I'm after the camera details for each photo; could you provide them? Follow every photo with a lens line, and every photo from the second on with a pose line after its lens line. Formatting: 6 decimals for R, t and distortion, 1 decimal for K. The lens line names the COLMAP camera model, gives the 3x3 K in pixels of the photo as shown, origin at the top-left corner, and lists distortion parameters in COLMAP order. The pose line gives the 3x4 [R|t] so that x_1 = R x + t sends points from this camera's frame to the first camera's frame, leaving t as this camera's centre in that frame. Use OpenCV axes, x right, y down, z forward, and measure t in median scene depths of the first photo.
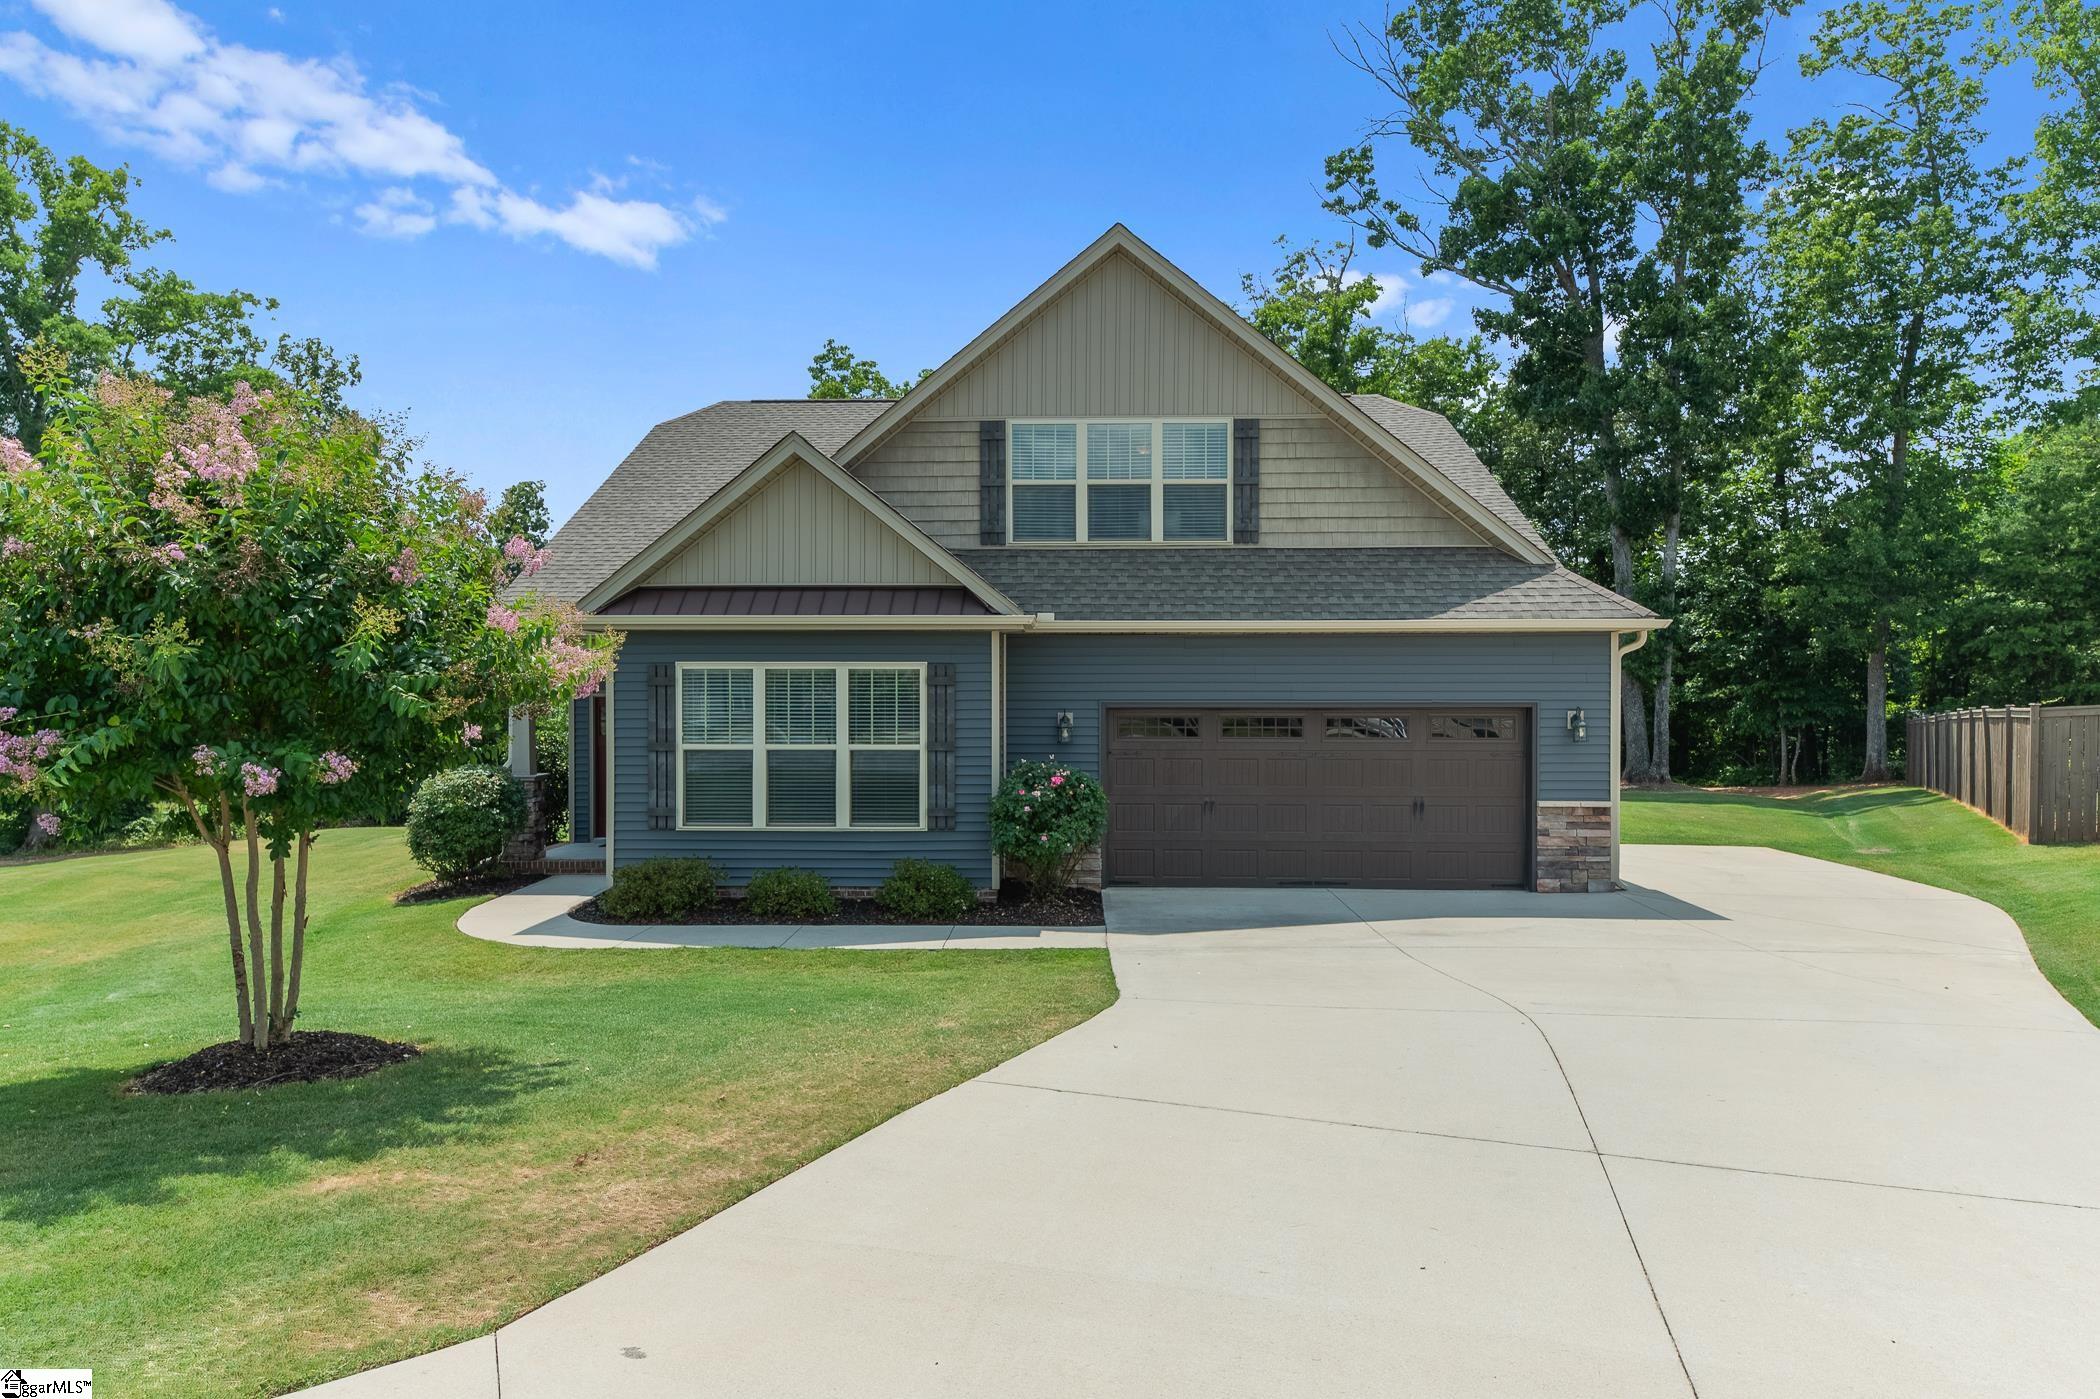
lens RADIAL K [[1280.9, 0, 1050.8], [0, 1280.9, 707.3], [0, 0, 1]] dist [0.034252, -0.000571]
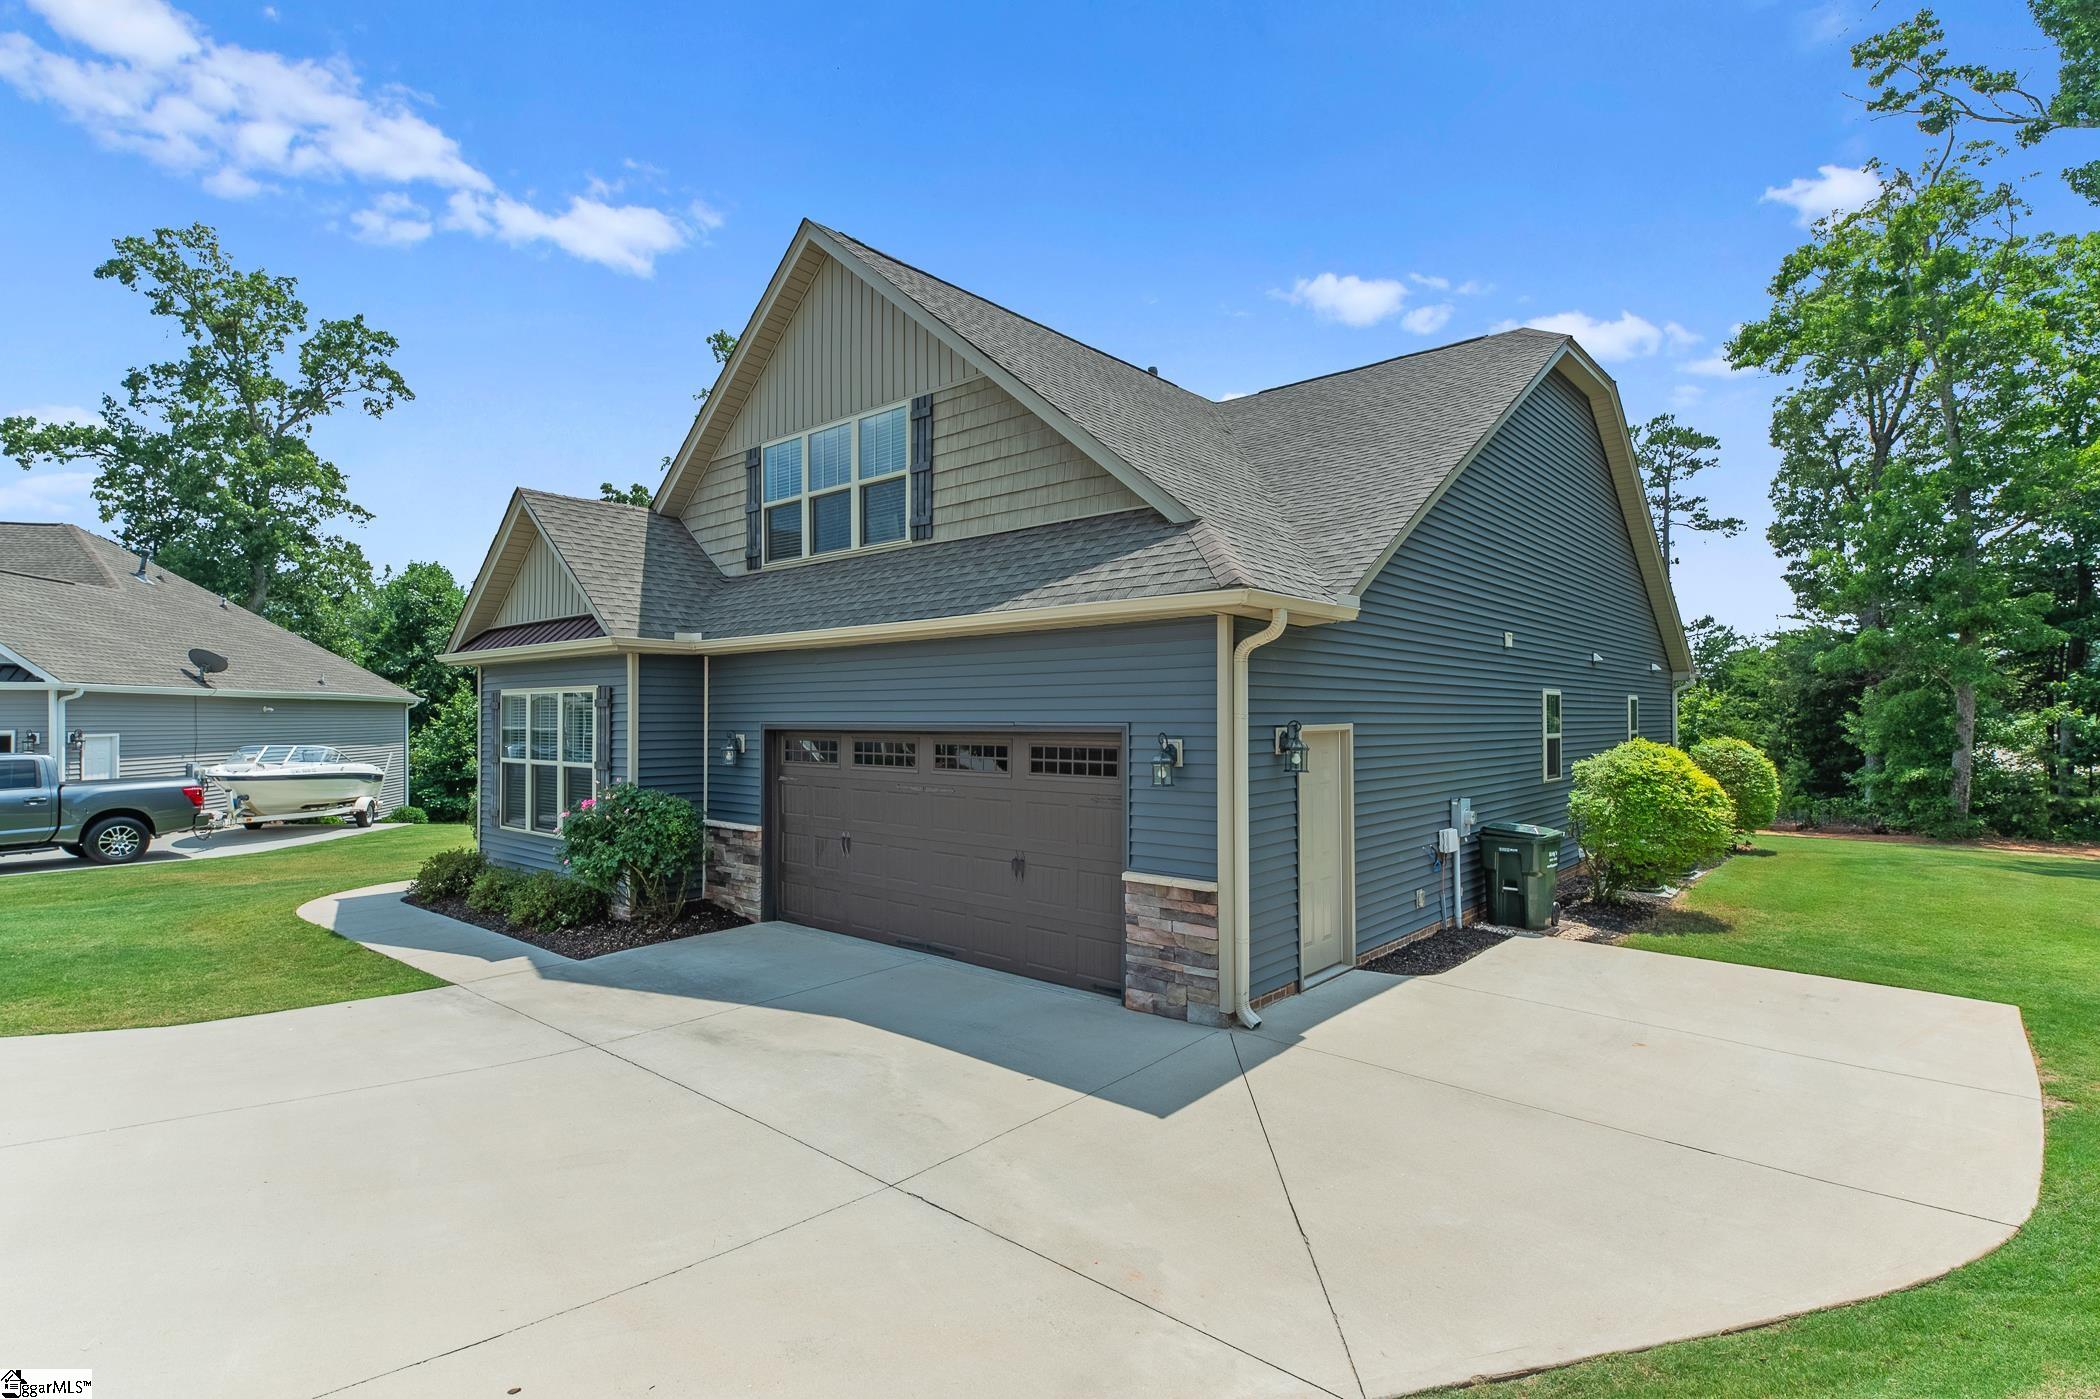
lens RADIAL K [[1016.5, 0, 1038.2], [0, 1016.5, 705.3], [0, 0, 1]] dist [0.018080, 0.000323]
pose [[0.765397, -0.008691, -0.643499, 0.652581], [-0.006634, 0.999749, -0.021392, -0.002658], [0.643524, 0.020643, 0.765148, 0.531221]]
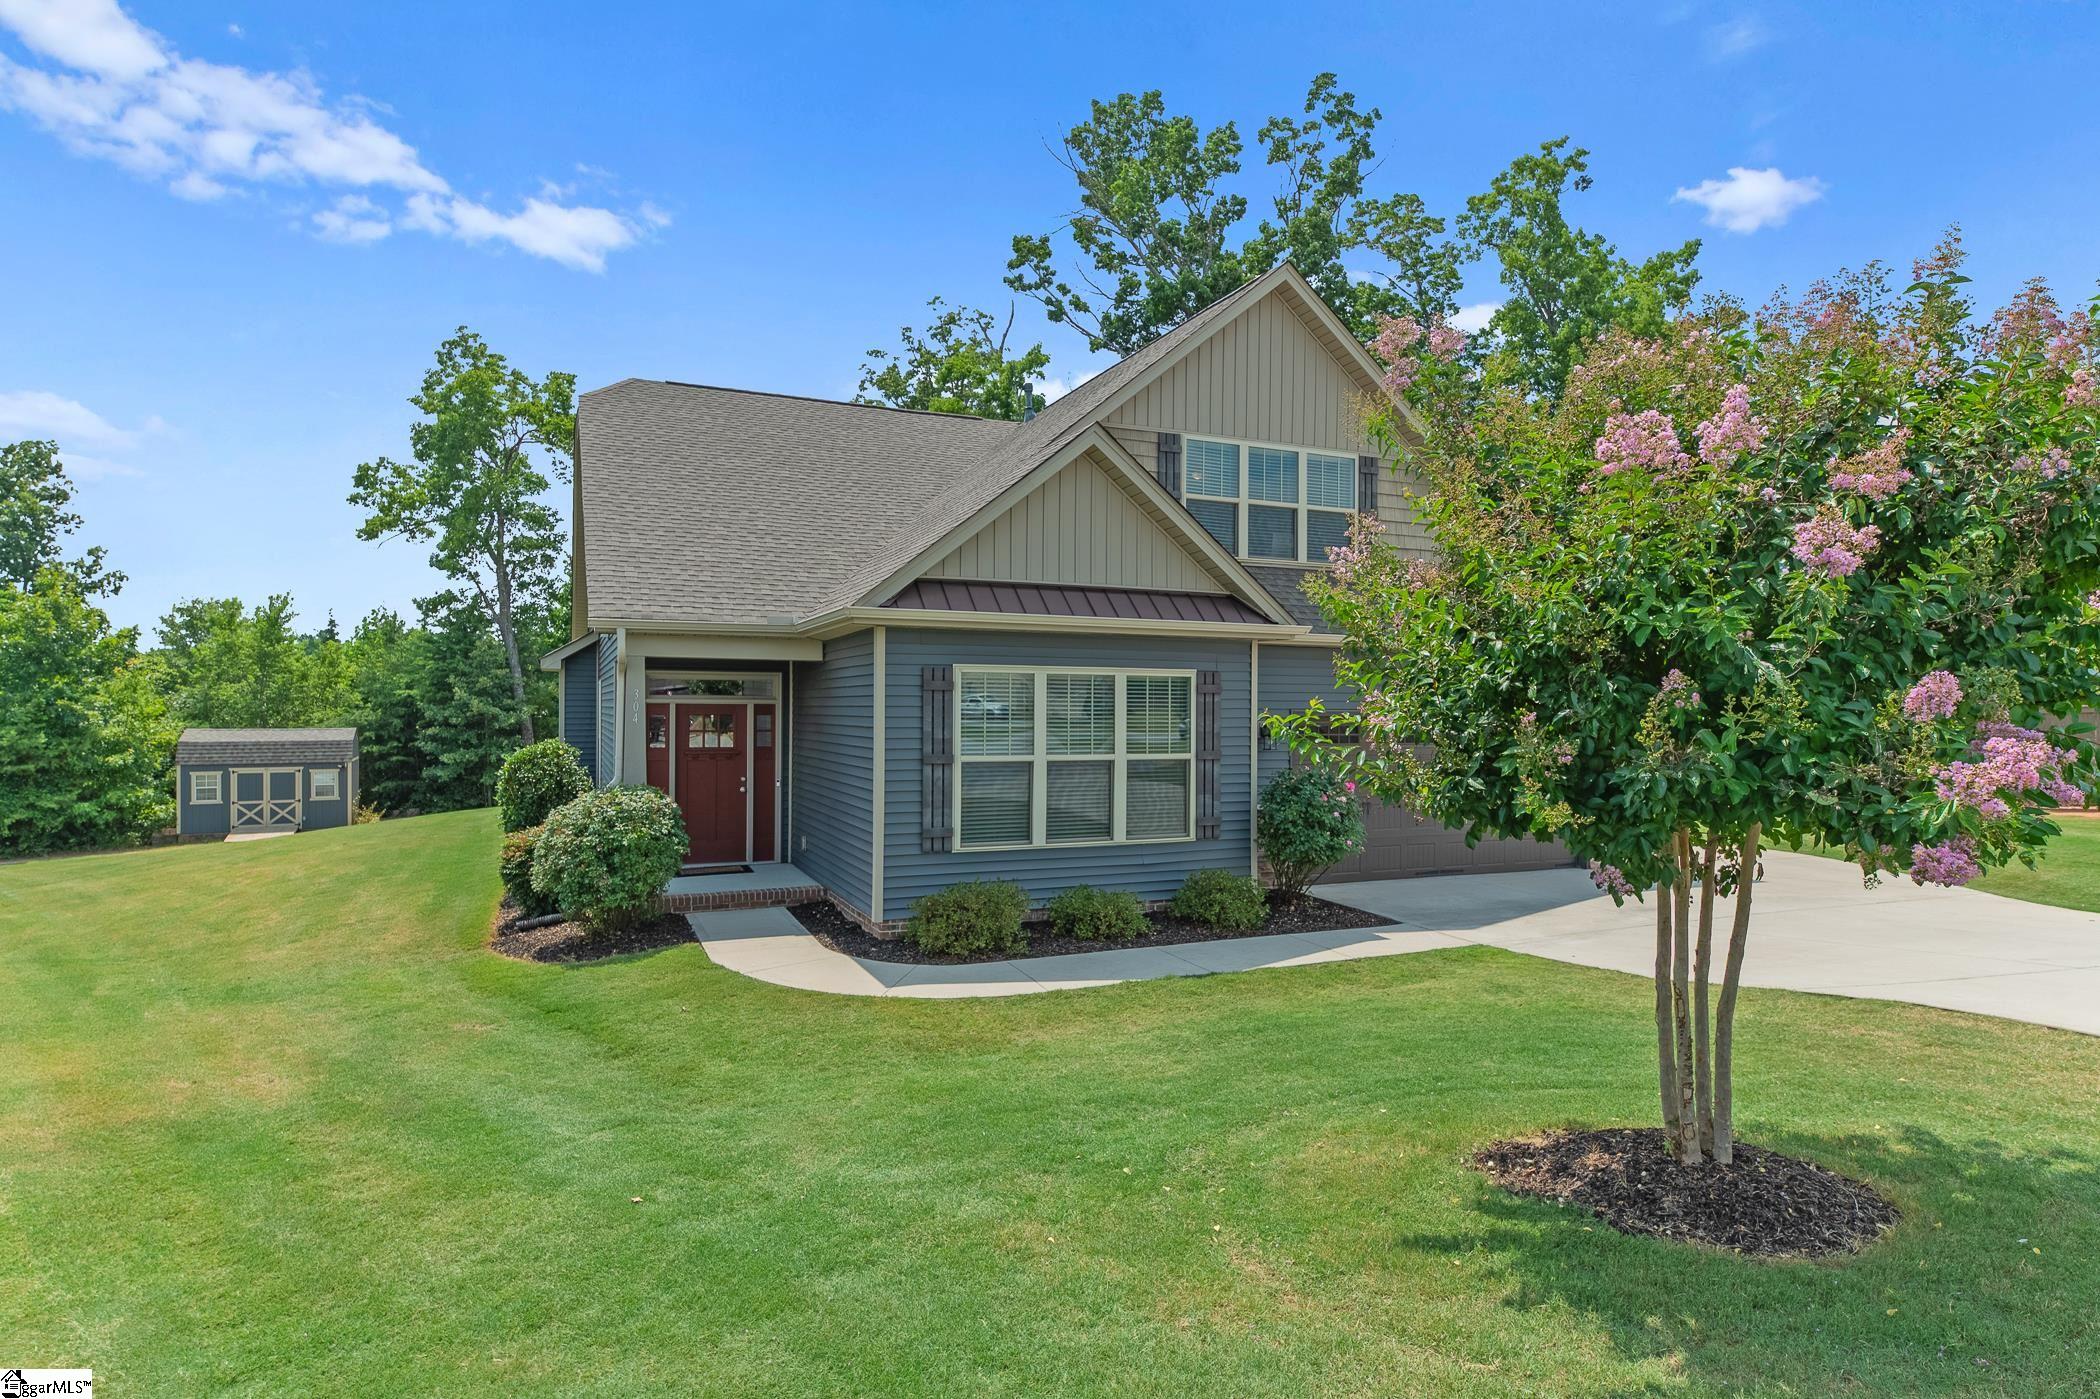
lens RADIAL K [[1118.6, 0, 1042.2], [0, 1118.6, 704.2], [0, 0, 1]] dist [0.033311, -0.001167]
pose [[0.902331, 0.006316, 0.430998, -0.520029], [-0.001521, 0.999933, -0.011469, 0.001269], [-0.431042, 0.009693, 0.902280, 0.247120]]
